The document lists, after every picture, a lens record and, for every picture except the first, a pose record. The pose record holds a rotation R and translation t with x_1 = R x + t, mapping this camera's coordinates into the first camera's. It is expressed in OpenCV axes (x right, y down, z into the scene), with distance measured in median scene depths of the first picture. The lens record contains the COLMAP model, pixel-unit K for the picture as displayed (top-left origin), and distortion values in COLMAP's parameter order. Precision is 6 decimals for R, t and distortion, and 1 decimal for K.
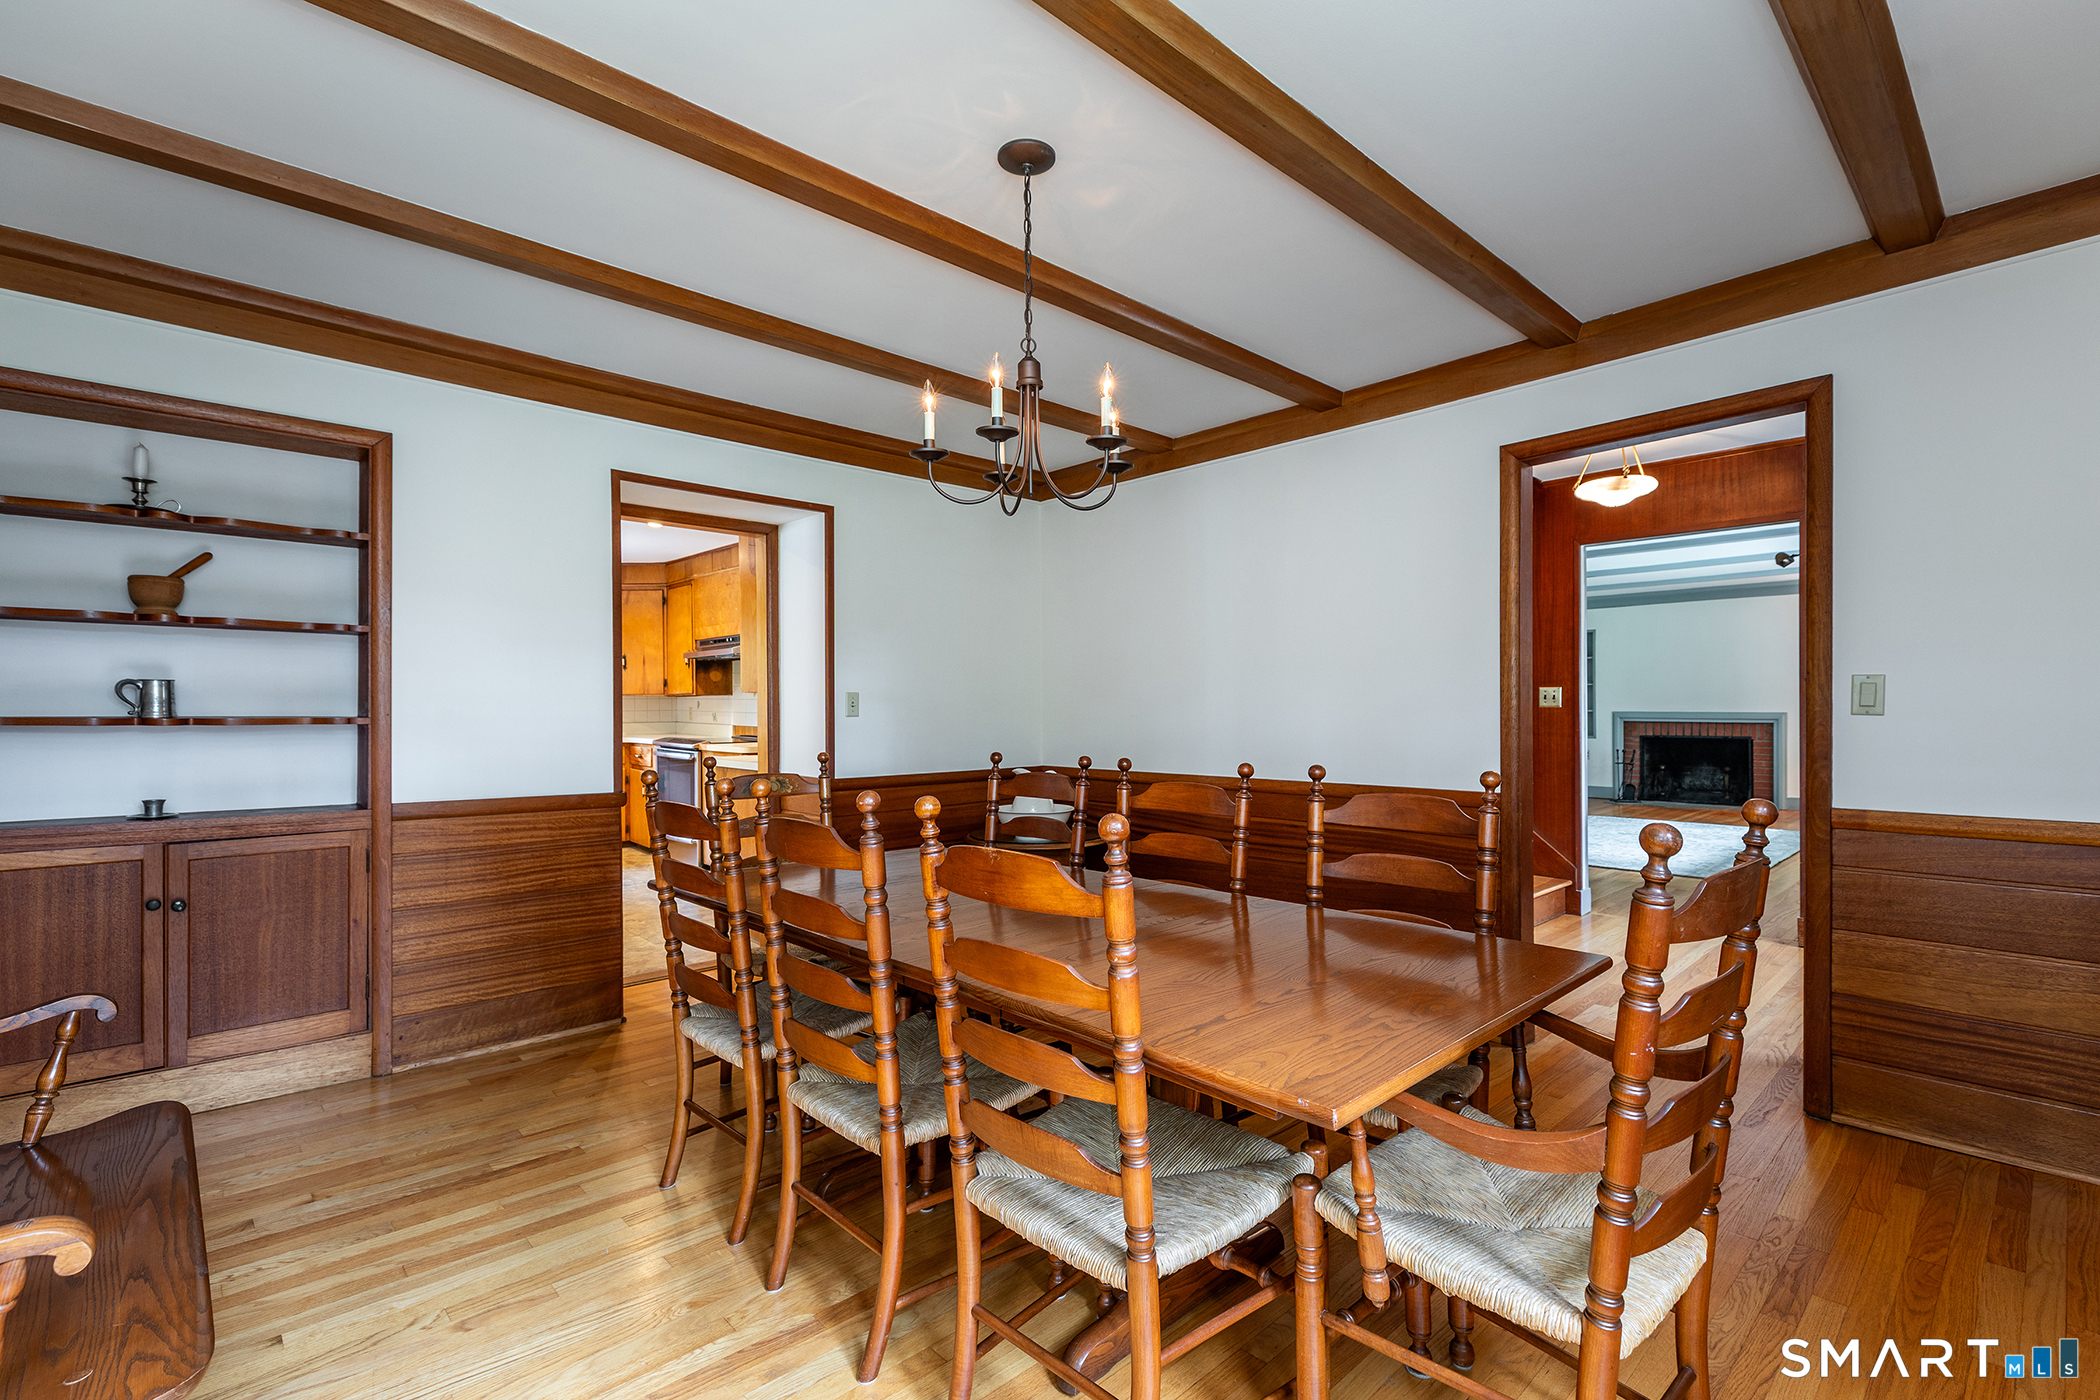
lens RADIAL K [[924.8, 0, 1042.2], [0, 924.8, 695.5], [0, 0, 1]] dist [0.032879, -0.013296]
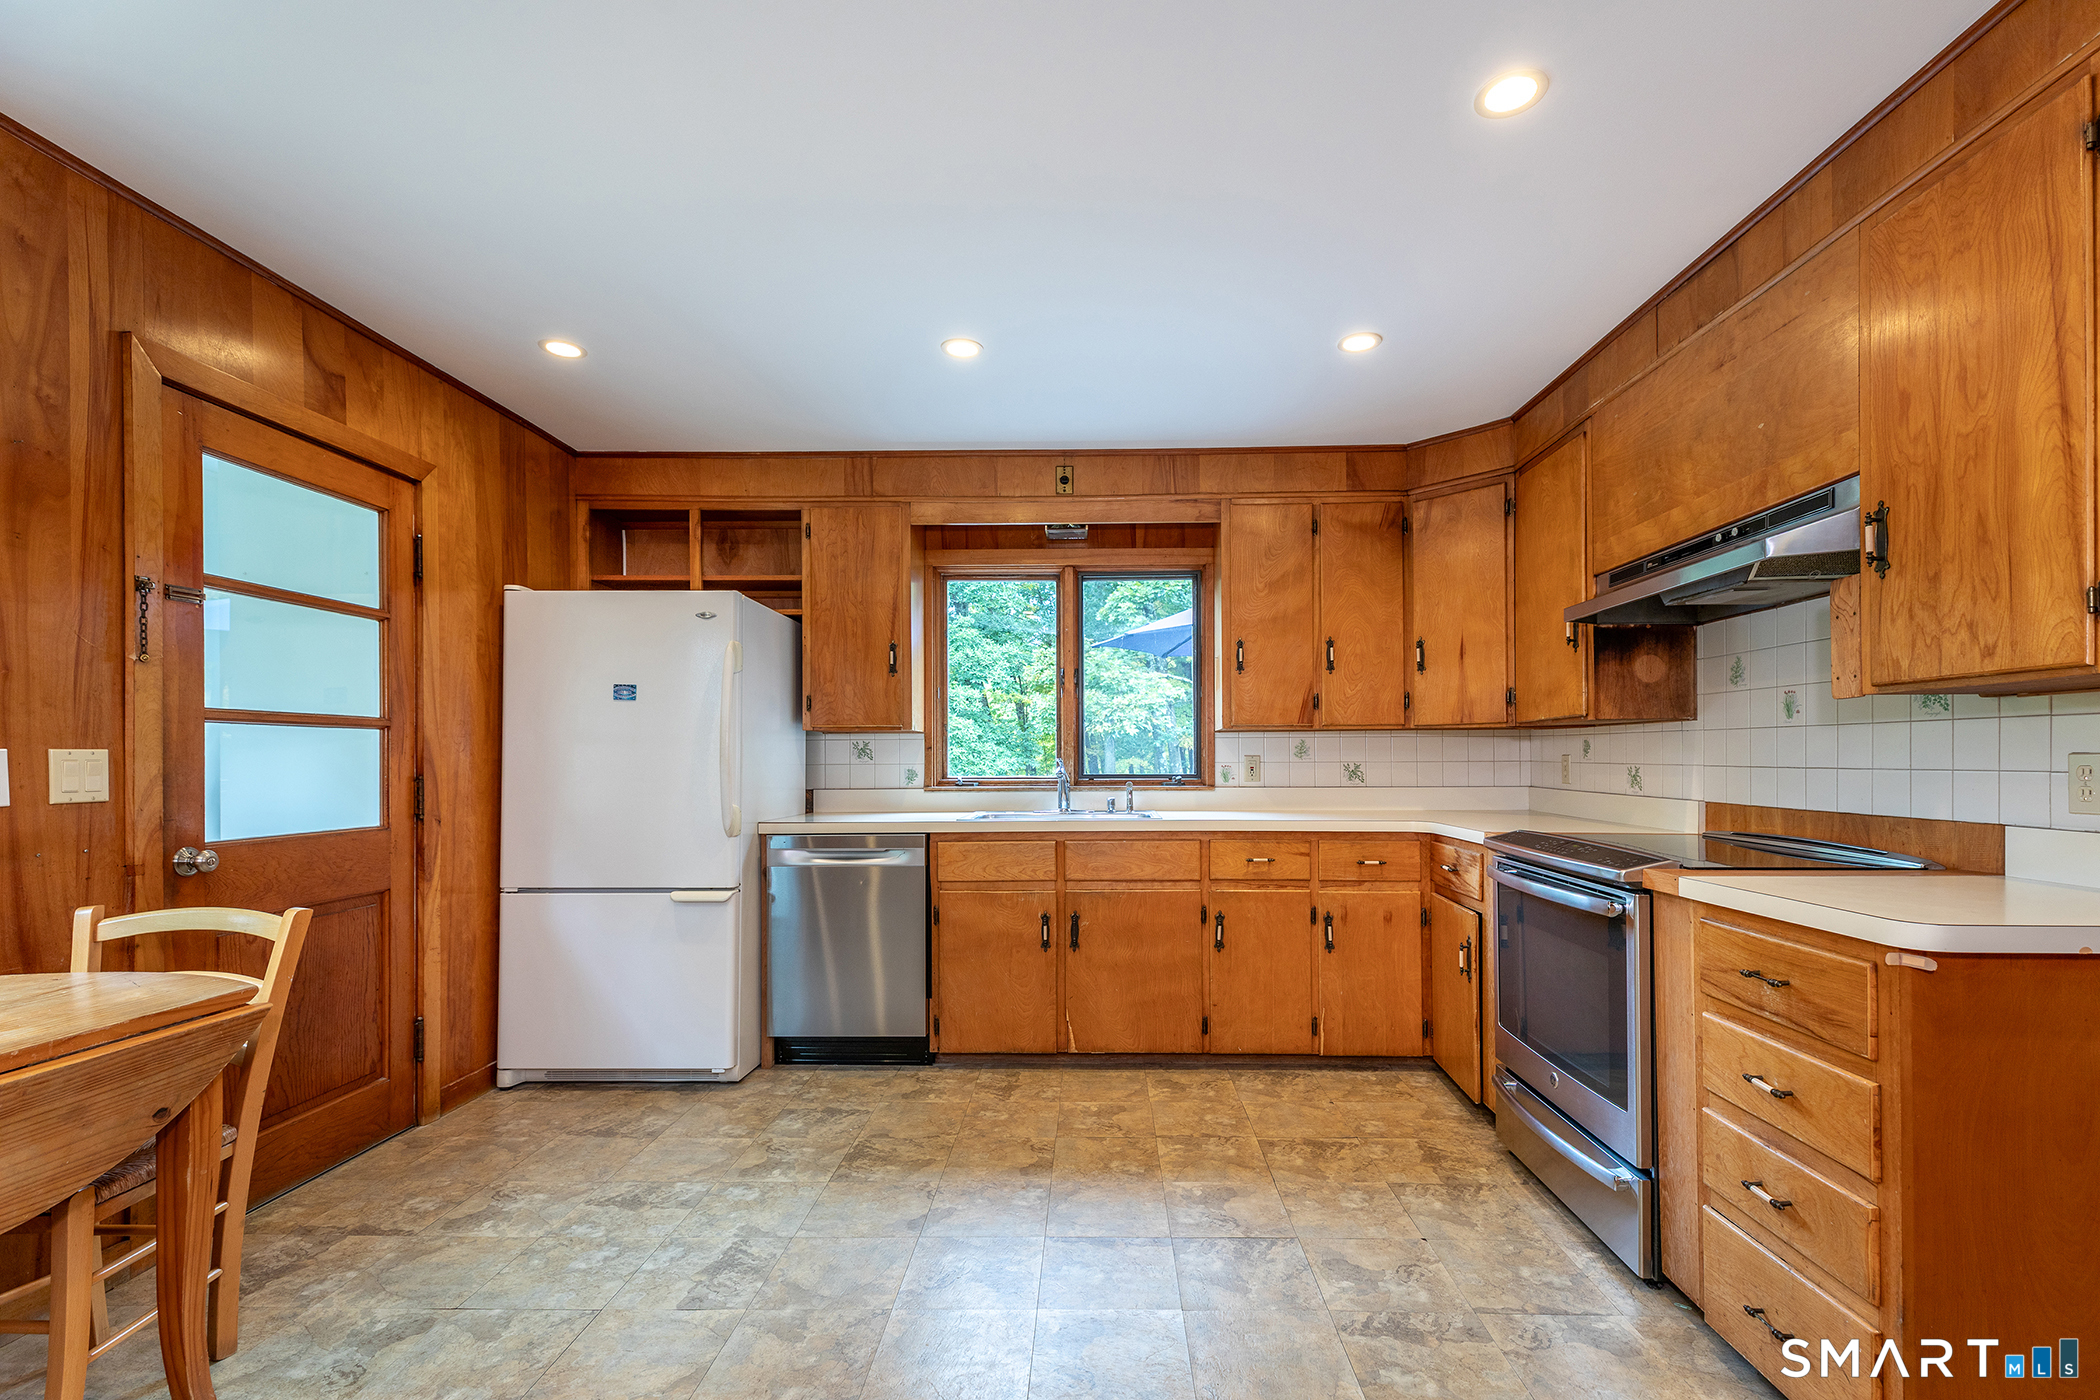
lens RADIAL K [[942.9, 0, 1085.7], [0, 942.9, 751.7], [0, 0, 1]] dist [0.035606, -0.013807]
pose [[0.709139, -0.001632, -0.705067, -0.635979], [0.001797, 0.999998, -0.000507, 0.031564], [0.705067, -0.000908, 0.709141, 1.483618]]
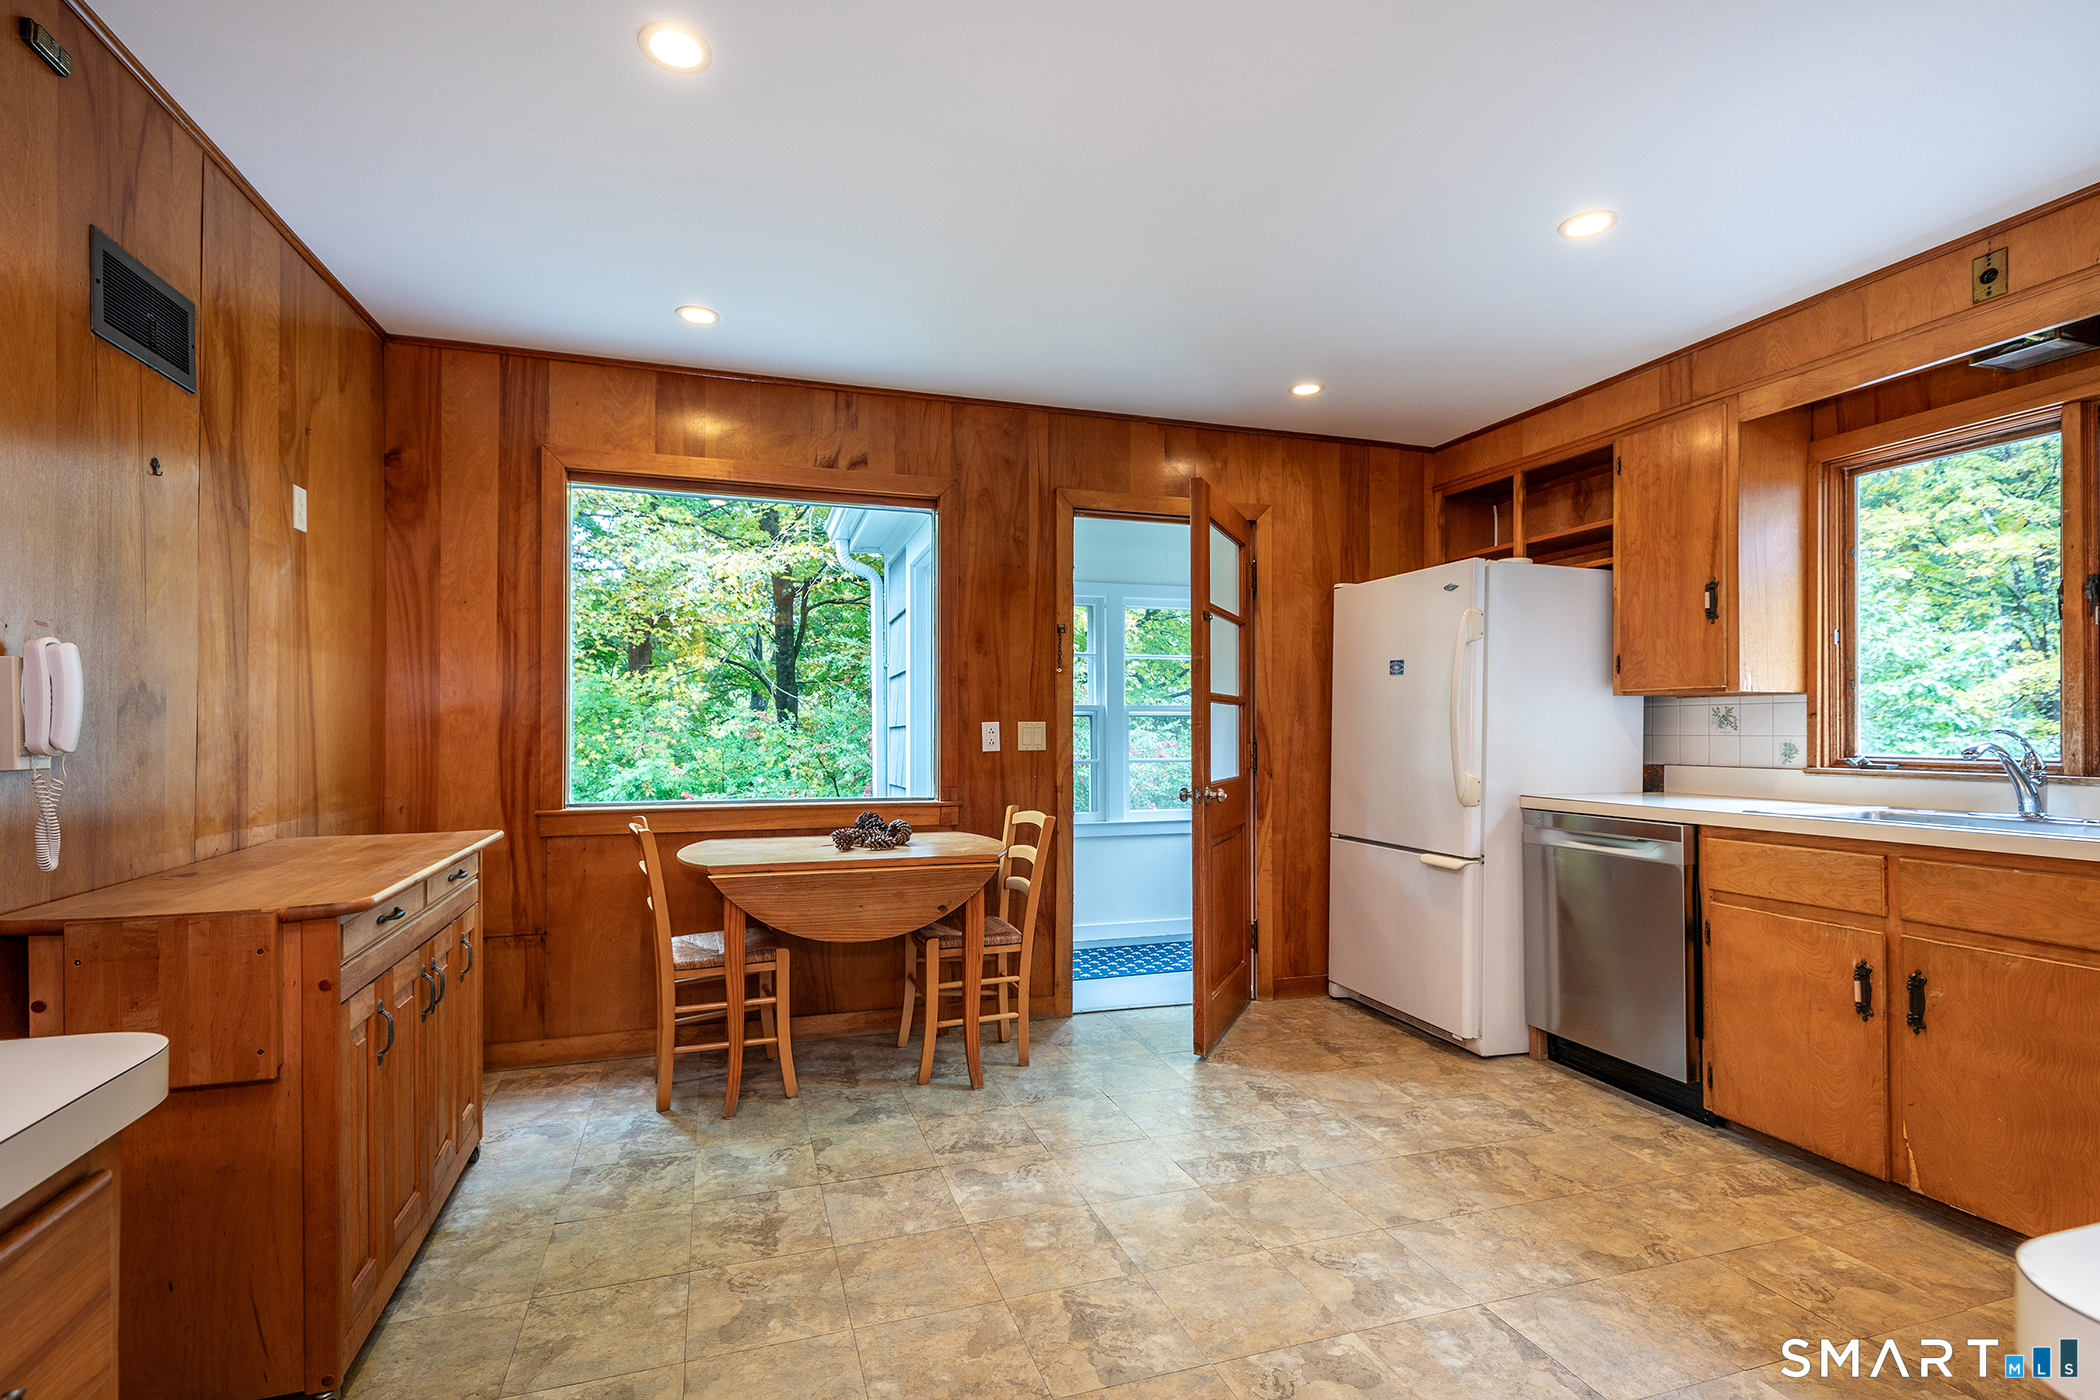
lens RADIAL K [[964.0, 0, 1045.2], [0, 964.0, 720.5], [0, 0, 1]] dist [0.000466, -0.000362]
pose [[-0.436174, -0.001855, -0.899861, -0.491112], [0.005476, 0.999974, -0.004716, 0.032314], [0.899846, -0.006984, -0.436152, 2.022477]]
